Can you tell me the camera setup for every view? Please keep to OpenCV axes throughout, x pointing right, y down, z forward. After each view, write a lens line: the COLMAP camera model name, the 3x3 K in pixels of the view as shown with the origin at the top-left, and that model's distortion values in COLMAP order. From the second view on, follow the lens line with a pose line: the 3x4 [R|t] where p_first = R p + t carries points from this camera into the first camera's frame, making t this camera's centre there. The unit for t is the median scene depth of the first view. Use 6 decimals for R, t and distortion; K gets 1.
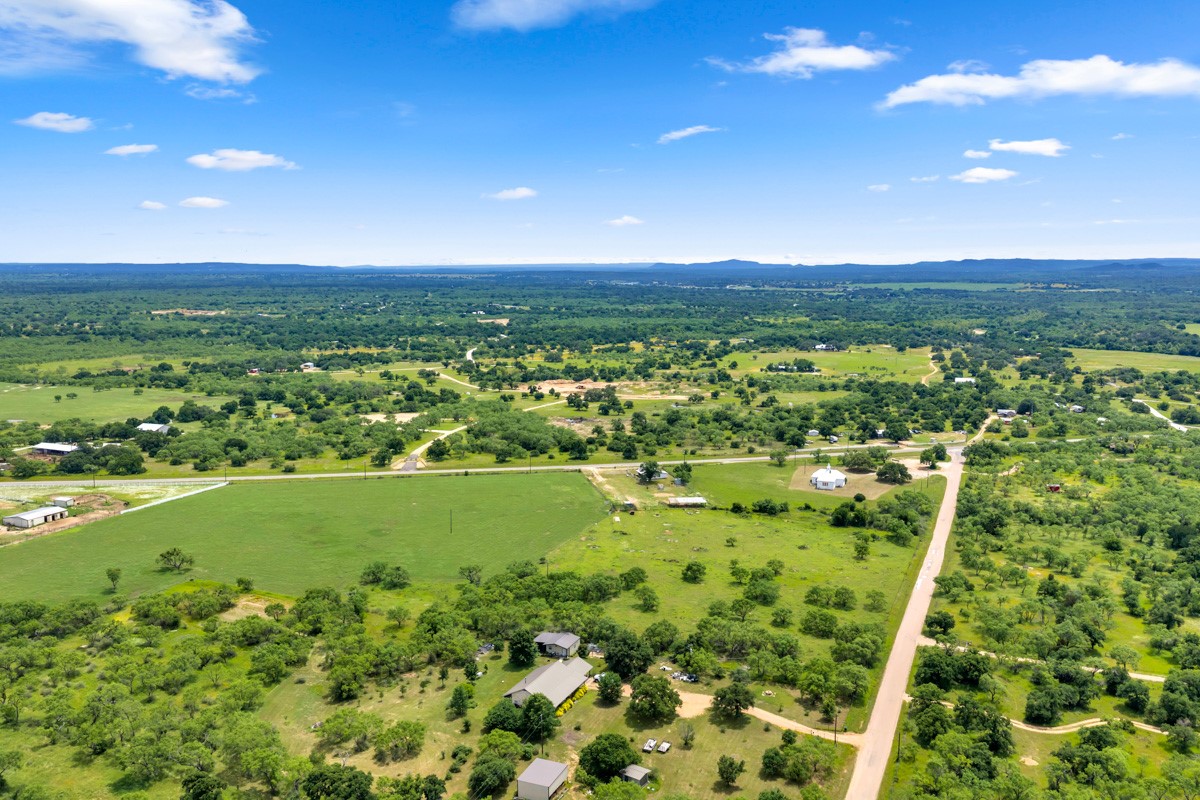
lens RADIAL K [[991.6, 0, 603.6], [0, 991.6, 398.6], [0, 0, 1]] dist [0.015877, -0.029484]
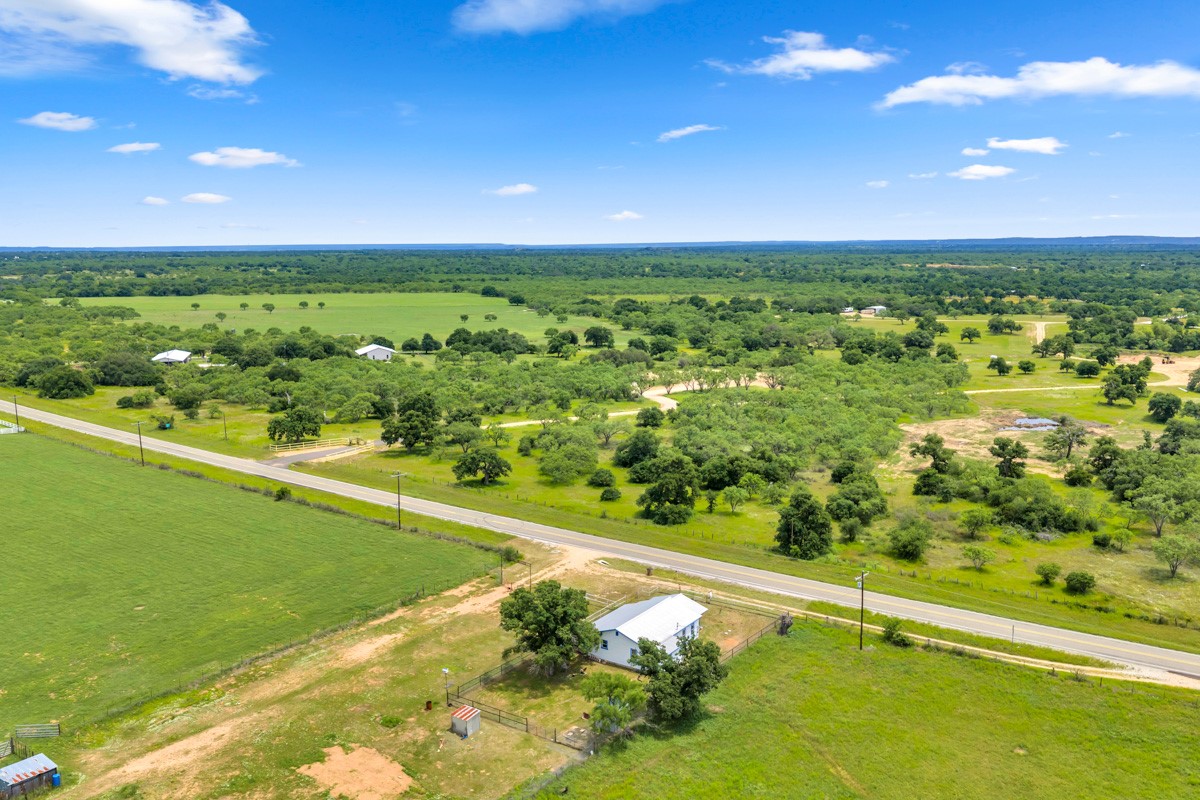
lens RADIAL K [[991.6, 0, 604.5], [0, 991.6, 399.1], [0, 0, 1]] dist [0.015877, -0.029484]
pose [[0.651799, 0.109557, -0.750436, 0.203526], [-0.093309, 0.993577, 0.064009, 0.003780], [0.752629, 0.028301, 0.657836, 0.782935]]
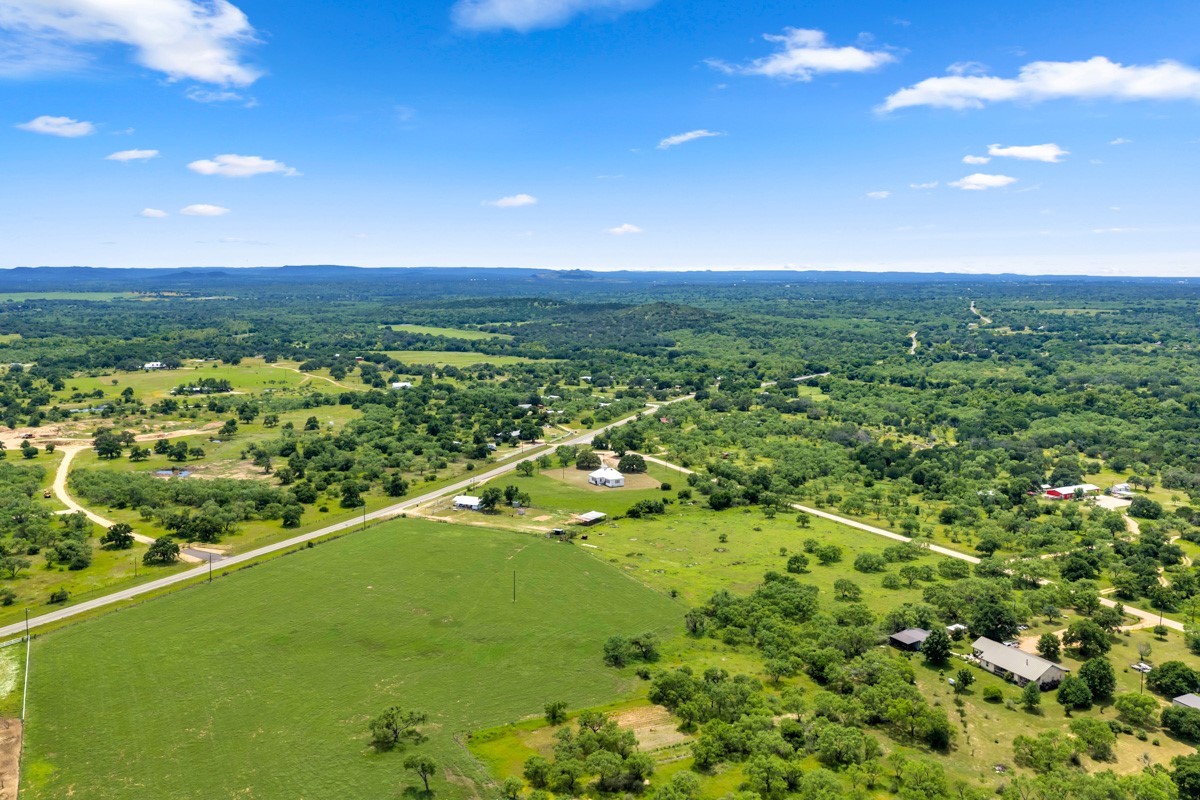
lens RADIAL K [[991.6, 0, 604.8], [0, 991.6, 396.2], [0, 0, 1]] dist [0.015877, -0.029484]
pose [[0.623105, -0.094210, 0.776444, -0.545499], [0.101862, 0.994039, 0.038867, -0.043297], [-0.775477, 0.054871, 0.628987, 0.302677]]
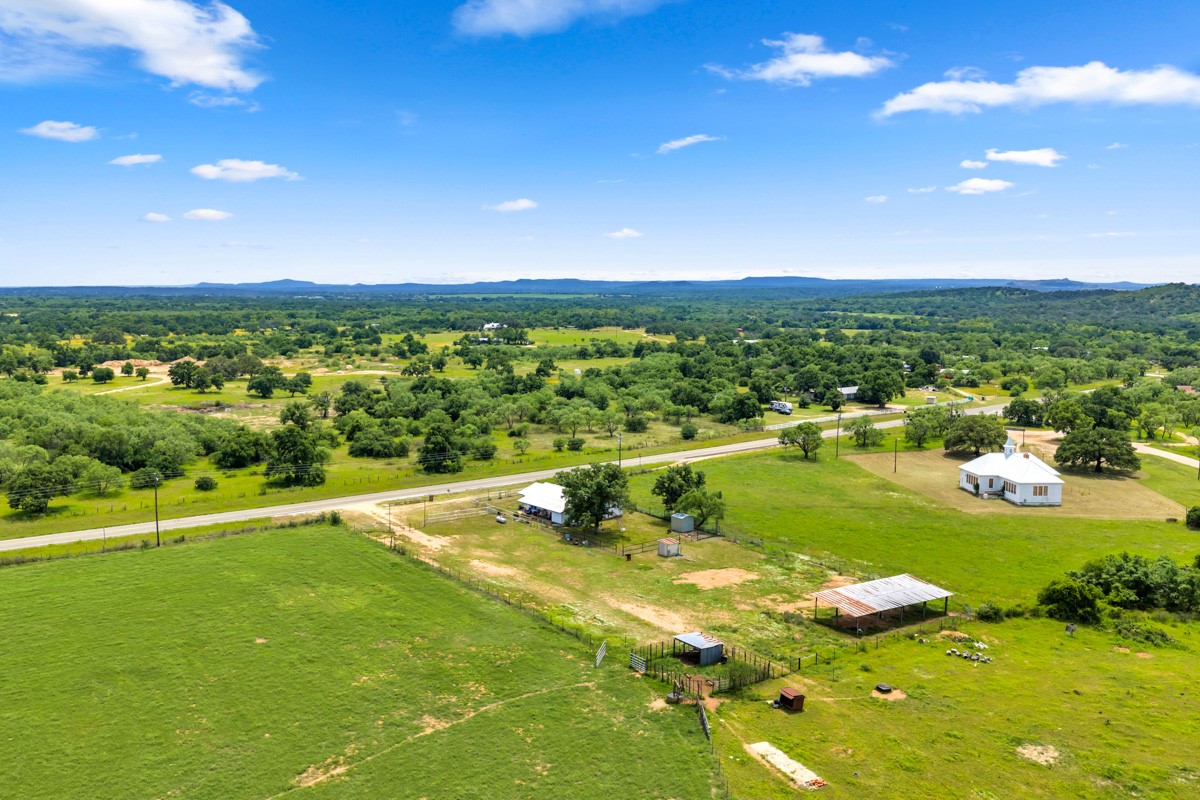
lens RADIAL K [[991.6, 0, 599.6], [0, 991.6, 408.4], [0, 0, 1]] dist [0.015877, -0.029484]
pose [[0.907100, -0.050015, 0.417932, -0.071480], [0.055575, 0.998454, -0.001134, 0.042115], [-0.417230, 0.024255, 0.908477, 0.660481]]
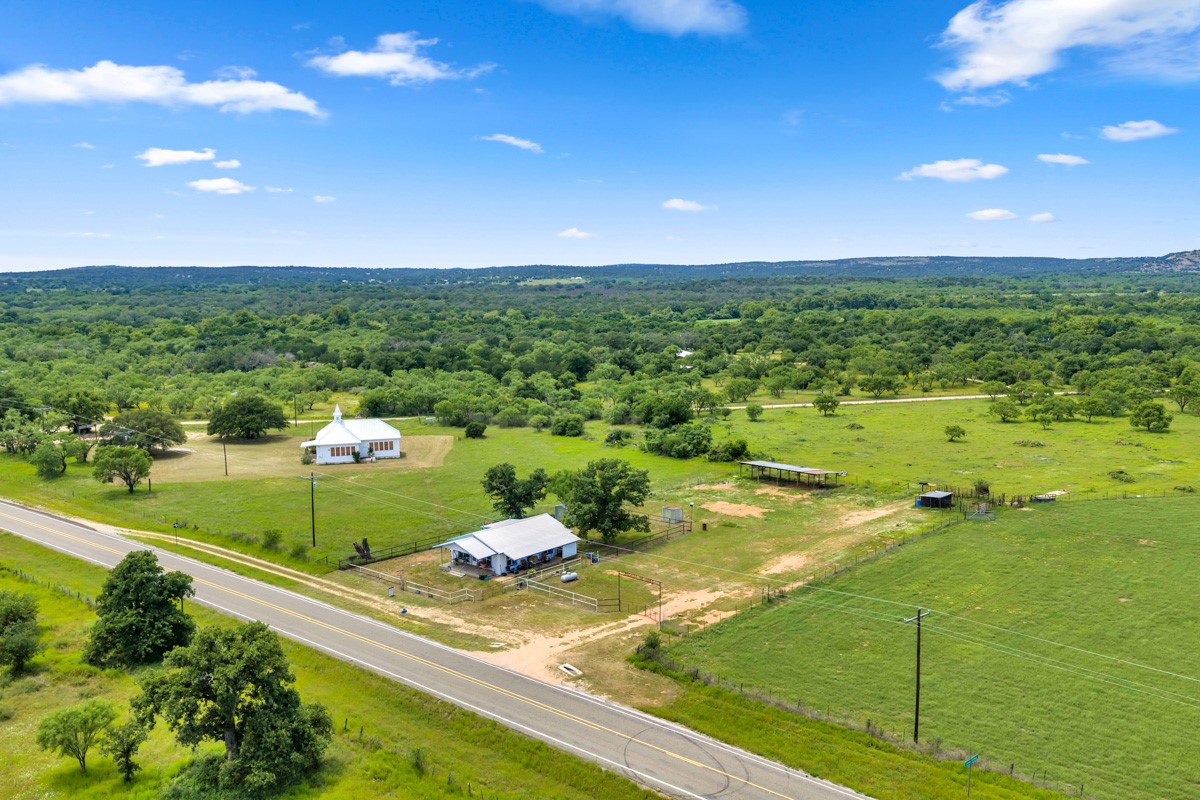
lens RADIAL K [[991.6, 0, 598.8], [0, 991.6, 393.6], [0, 0, 1]] dist [0.015877, -0.029484]
pose [[-0.556663, -0.100717, 0.824611, -0.151006], [0.117527, 0.973092, 0.198190, -0.006300], [-0.822383, 0.207239, -0.529847, 1.037520]]
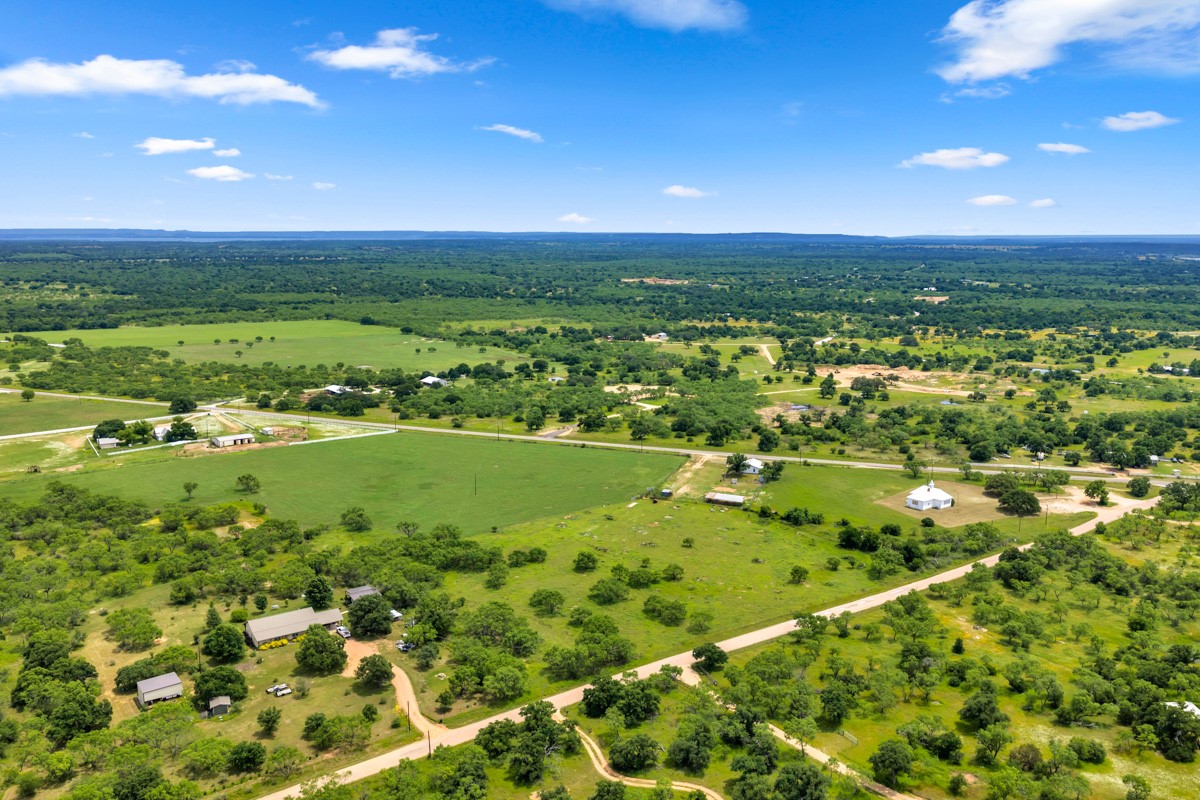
lens RADIAL K [[991.6, 0, 601.9], [0, 991.6, 404.7], [0, 0, 1]] dist [0.015877, -0.029484]
pose [[0.856698, 0.090512, -0.507816, 0.383999], [-0.072249, 0.995835, 0.055610, -0.026594], [0.510734, -0.010952, 0.859669, 0.091159]]
